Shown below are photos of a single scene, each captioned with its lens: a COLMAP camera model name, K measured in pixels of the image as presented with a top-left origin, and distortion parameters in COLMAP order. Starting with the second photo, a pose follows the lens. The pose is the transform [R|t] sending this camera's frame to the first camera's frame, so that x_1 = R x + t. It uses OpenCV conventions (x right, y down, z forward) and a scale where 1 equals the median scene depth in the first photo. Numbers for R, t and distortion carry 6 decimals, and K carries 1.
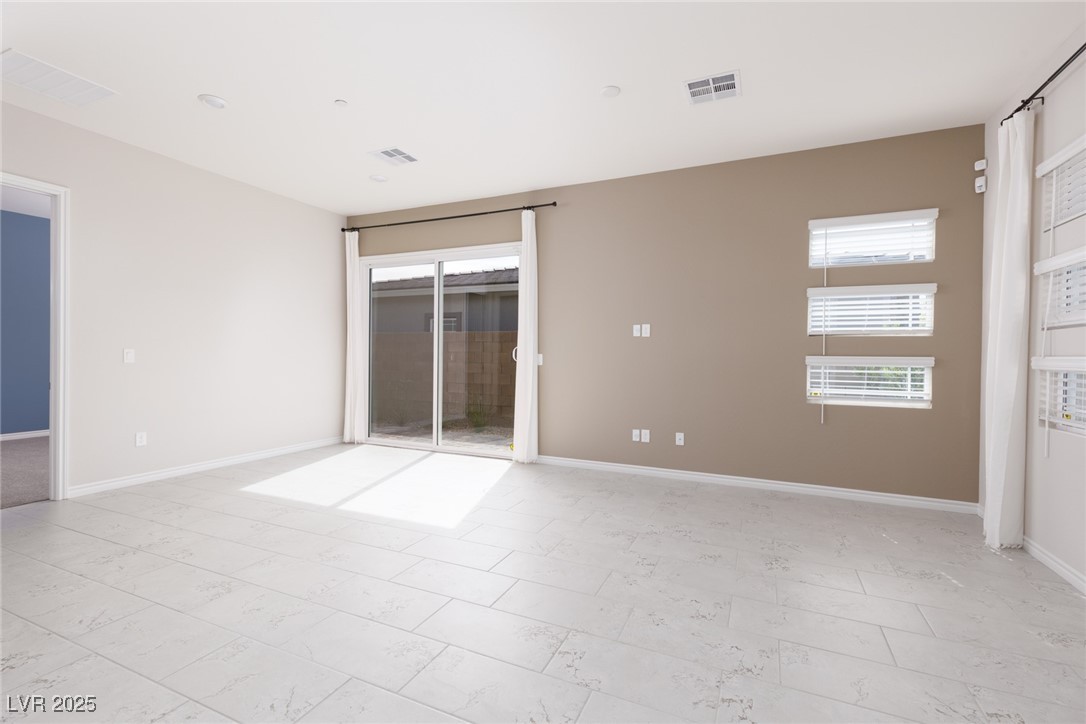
lens RADIAL K [[487.5, 0, 543.0], [0, 487.5, 362.0], [0, 0, 1]] dist [0.004331, -0.000052]
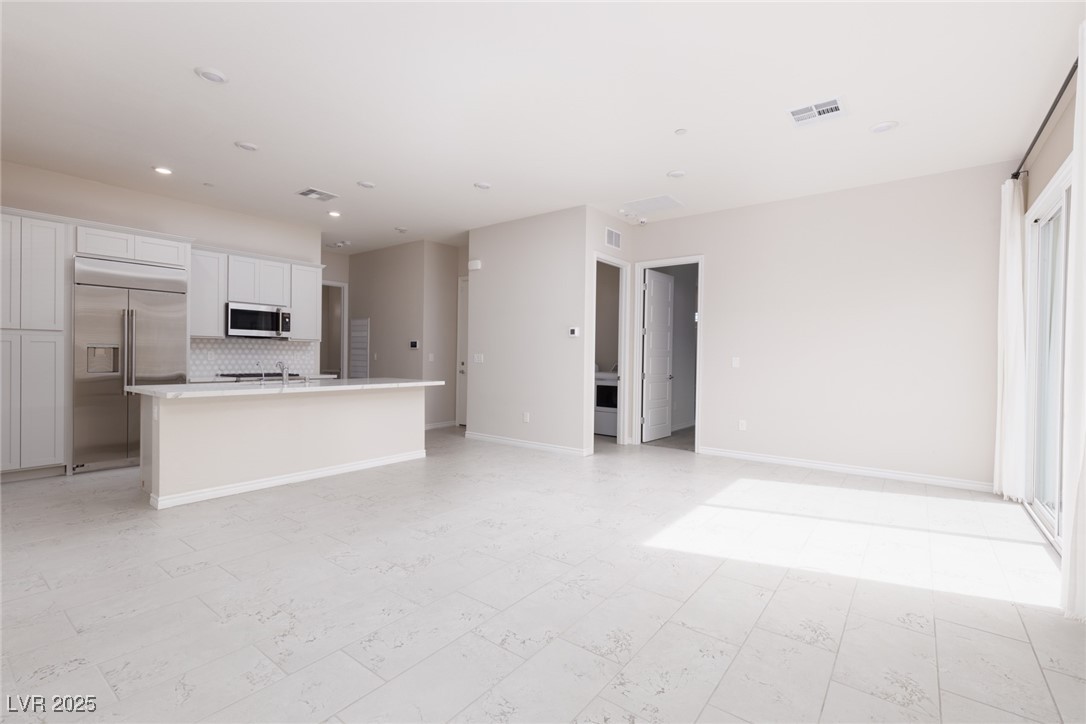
lens RADIAL K [[487.5, 0, 543.0], [0, 487.5, 362.0], [0, 0, 1]] dist [0.004331, -0.000052]
pose [[-0.229885, -0.001071, -0.973217, 0.646229], [-0.027504, 0.999607, 0.005397, -0.006272], [0.972829, 0.028008, -0.229824, 0.854849]]
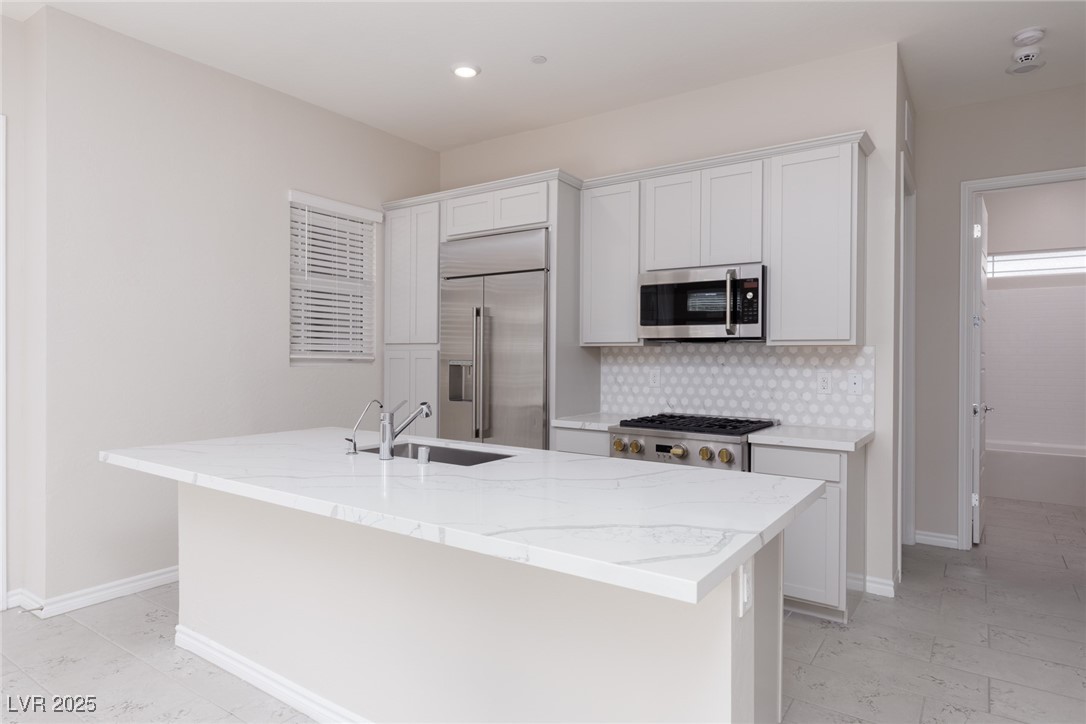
lens RADIAL K [[631.8, 0, 543.0], [0, 631.8, 362.0], [0, 0, 1]] dist [0.003496, 0.000330]
pose [[-0.982823, -0.017043, 0.183761, -0.626623], [-0.012289, 0.999560, 0.026978, -0.042303], [-0.184140, 0.024257, -0.982601, 0.559567]]
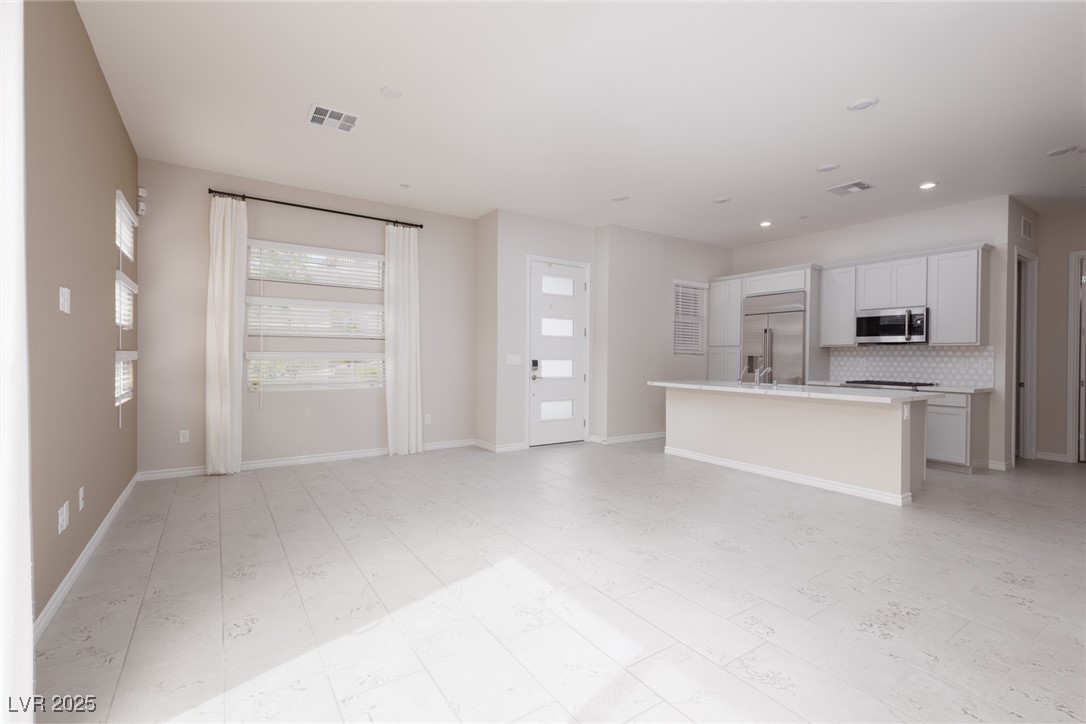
lens RADIAL K [[487.5, 0, 543.0], [0, 487.5, 362.0], [0, 0, 1]] dist [0.004331, -0.000052]
pose [[-0.849650, -0.023701, 0.526813, -0.567944], [-0.010192, 0.999541, 0.028531, -0.027105], [-0.527248, 0.018872, -0.849502, 1.432254]]
